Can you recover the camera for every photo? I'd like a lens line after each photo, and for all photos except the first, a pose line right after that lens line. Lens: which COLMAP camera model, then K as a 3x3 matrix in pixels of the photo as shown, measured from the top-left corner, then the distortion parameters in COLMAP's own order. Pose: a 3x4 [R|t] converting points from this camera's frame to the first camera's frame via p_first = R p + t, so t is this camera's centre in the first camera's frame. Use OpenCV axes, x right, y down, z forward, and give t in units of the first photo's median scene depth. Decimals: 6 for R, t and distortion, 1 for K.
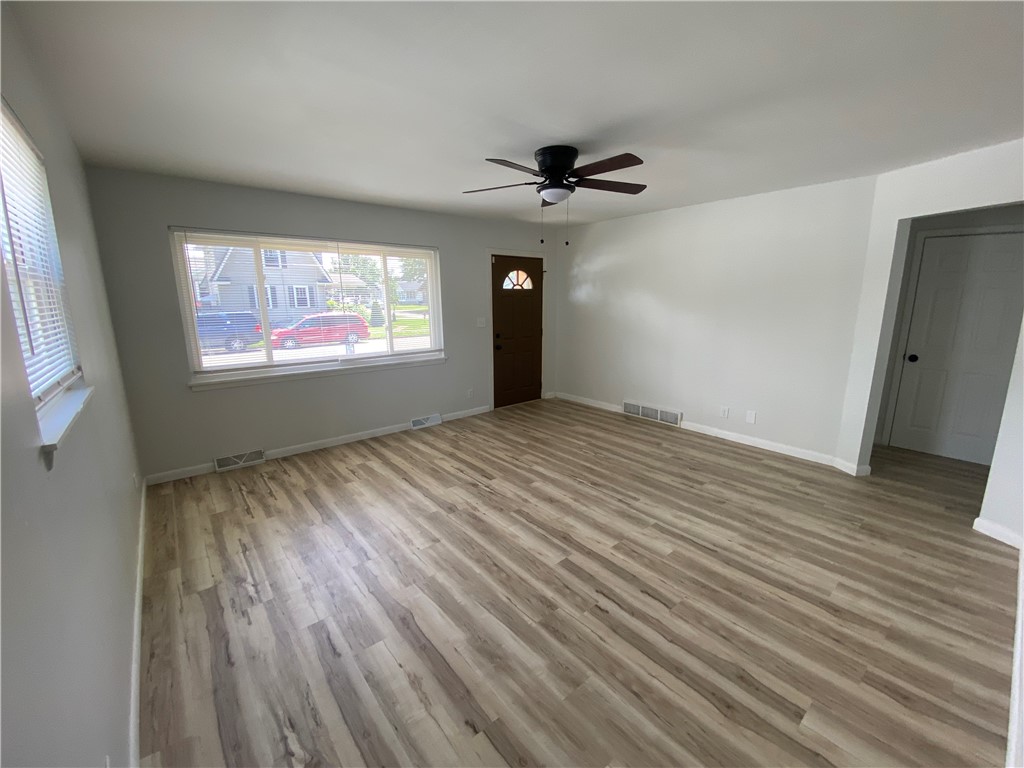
lens RADIAL K [[412.6, 0, 512.0], [0, 412.6, 384.0], [0, 0, 1]] dist [0.048267, -0.035887]
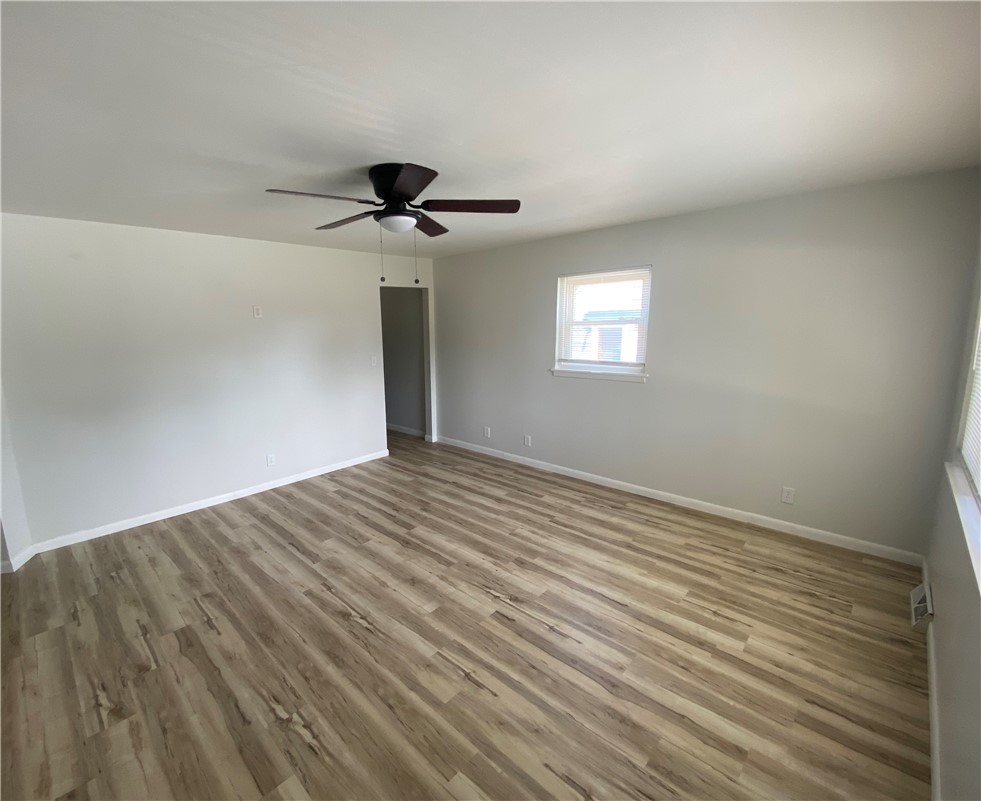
lens RADIAL K [[435.0, 0, 455.0], [0, 435.0, 400.2], [0, 0, 1]] dist [0.032669, -0.026066]
pose [[-0.994570, 0.042394, -0.095039, 0.075817], [0.003996, 0.928144, 0.372199, -0.383219], [0.103989, 0.369798, -0.923274, 1.643290]]
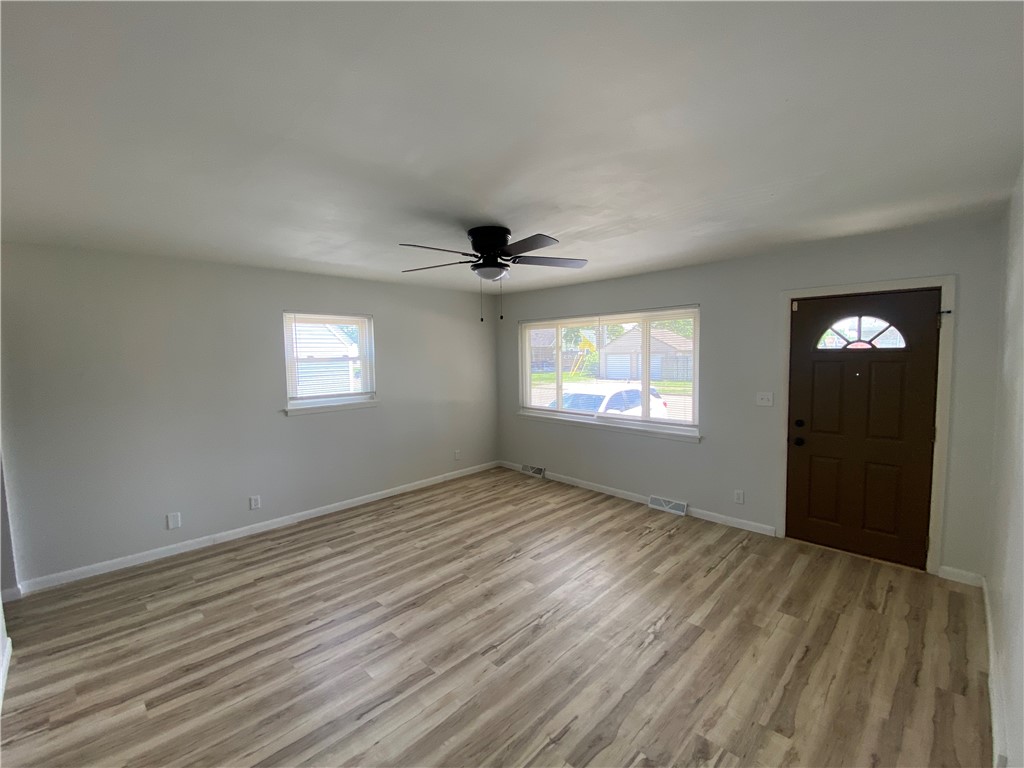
lens RADIAL K [[433.6, 0, 512.0], [0, 433.6, 384.0], [0, 0, 1]] dist [0.042009, -0.030137]
pose [[0.098430, 0.078422, -0.992049, 0.972686], [-0.185600, 0.980845, 0.059121, -0.225781], [0.977683, 0.178305, 0.111100, 0.834218]]
